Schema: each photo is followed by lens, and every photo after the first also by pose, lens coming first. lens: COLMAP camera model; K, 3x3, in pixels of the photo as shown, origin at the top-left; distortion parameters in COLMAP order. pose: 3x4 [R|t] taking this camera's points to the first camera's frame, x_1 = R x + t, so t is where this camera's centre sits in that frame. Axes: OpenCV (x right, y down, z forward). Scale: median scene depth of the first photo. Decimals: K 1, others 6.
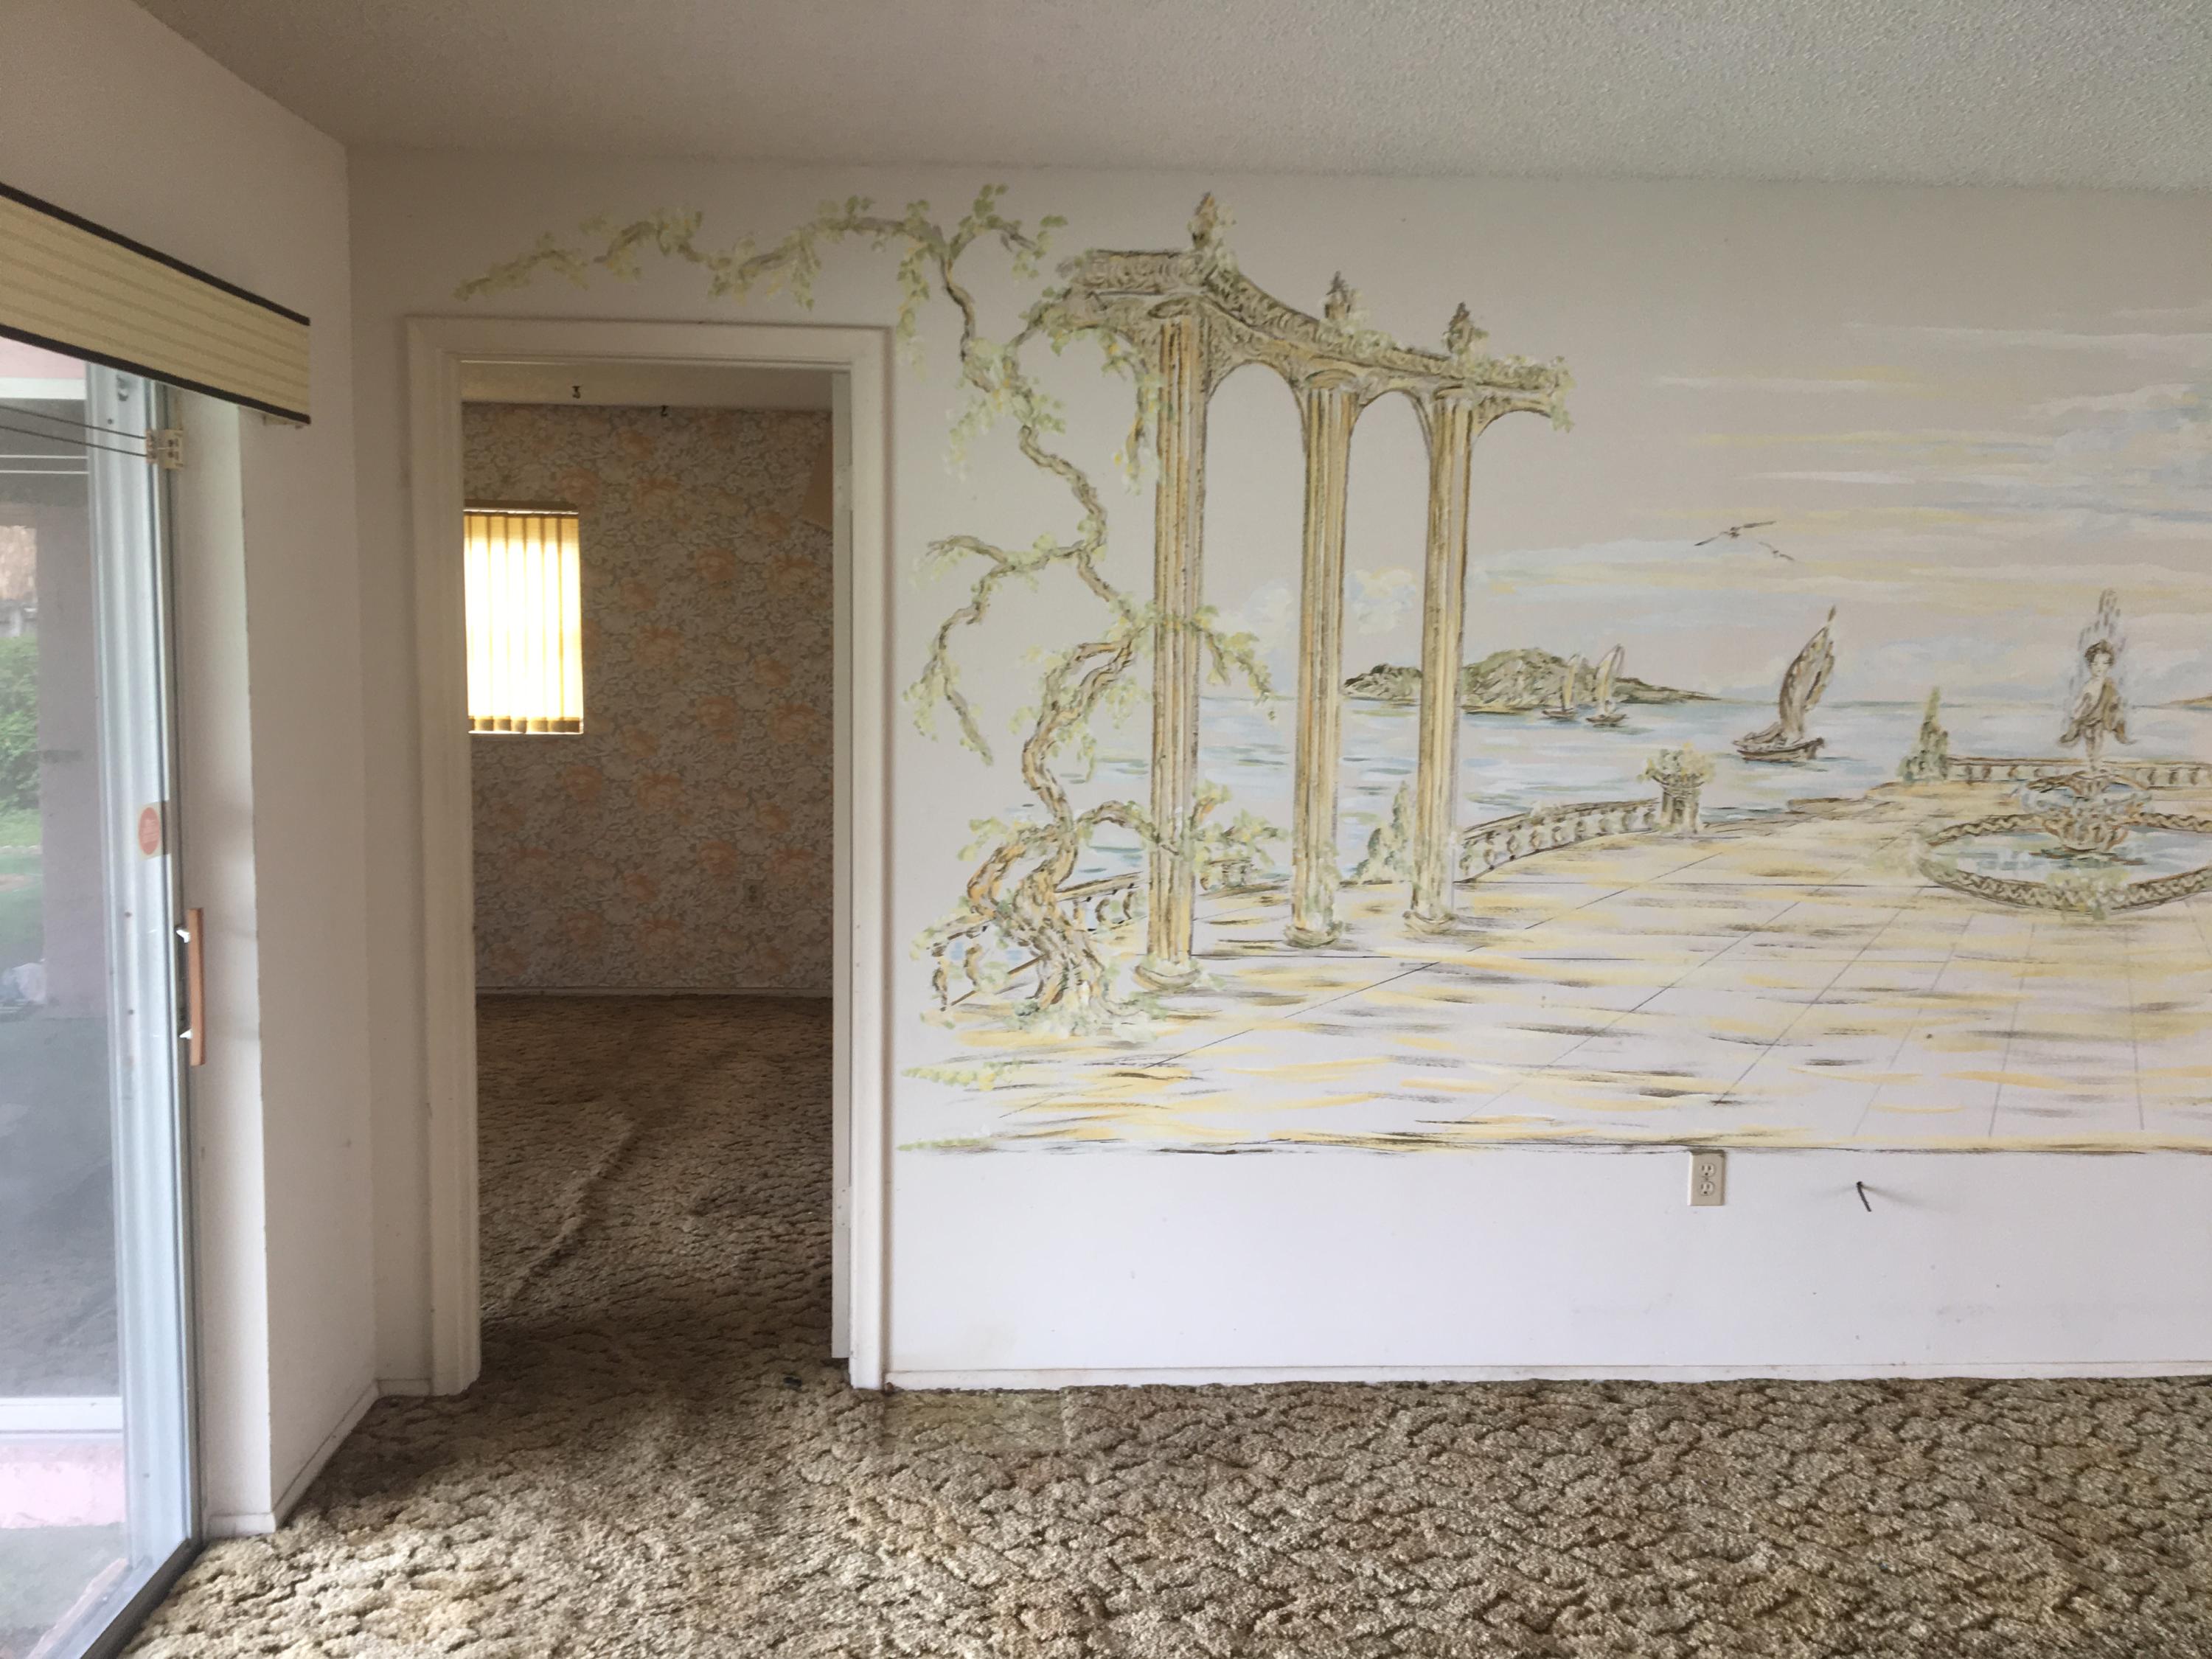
lens RADIAL K [[1867.1, 0, 1106.9], [0, 1867.1, 842.2], [0, 0, 1]] dist [0.081672, -0.109537]
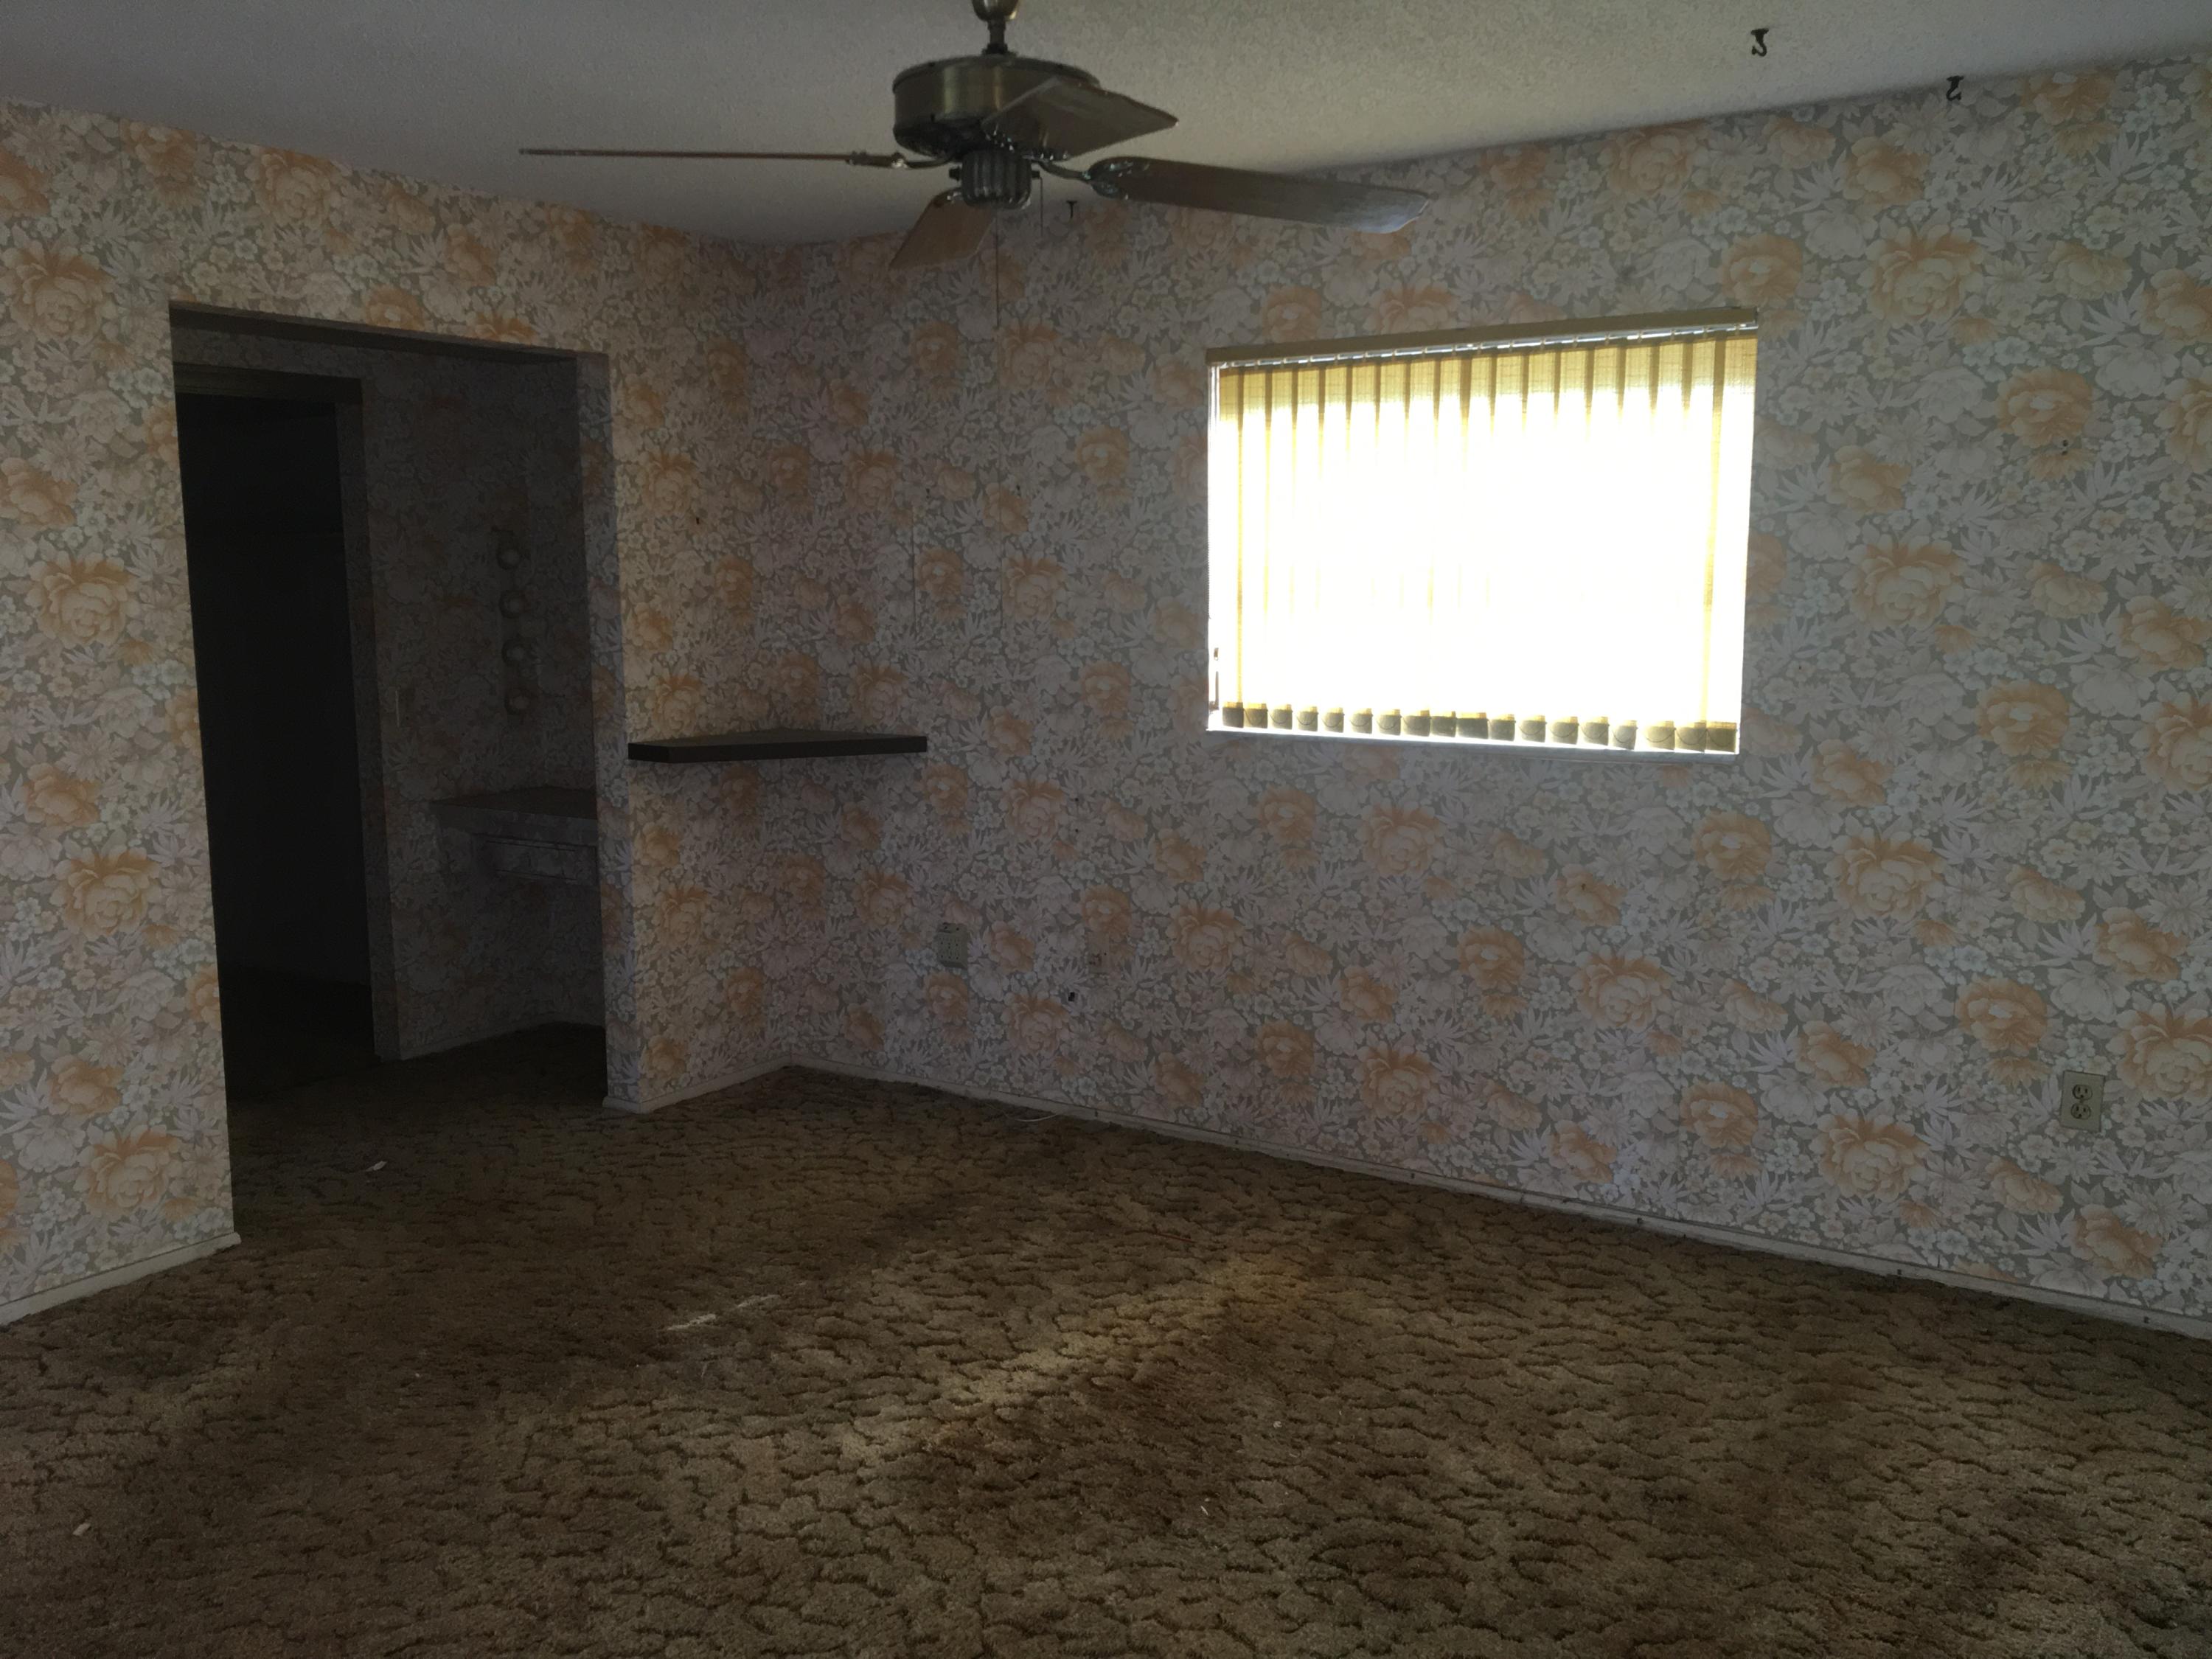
lens RADIAL K [[1867.1, 0, 1110.2], [0, 1867.1, 827.3], [0, 0, 1]] dist [0.081672, -0.109537]
pose [[0.804103, 0.061668, -0.591283, -0.071836], [-0.052040, 0.998089, 0.033324, -0.030210], [0.592208, 0.003974, 0.805775, 0.313193]]
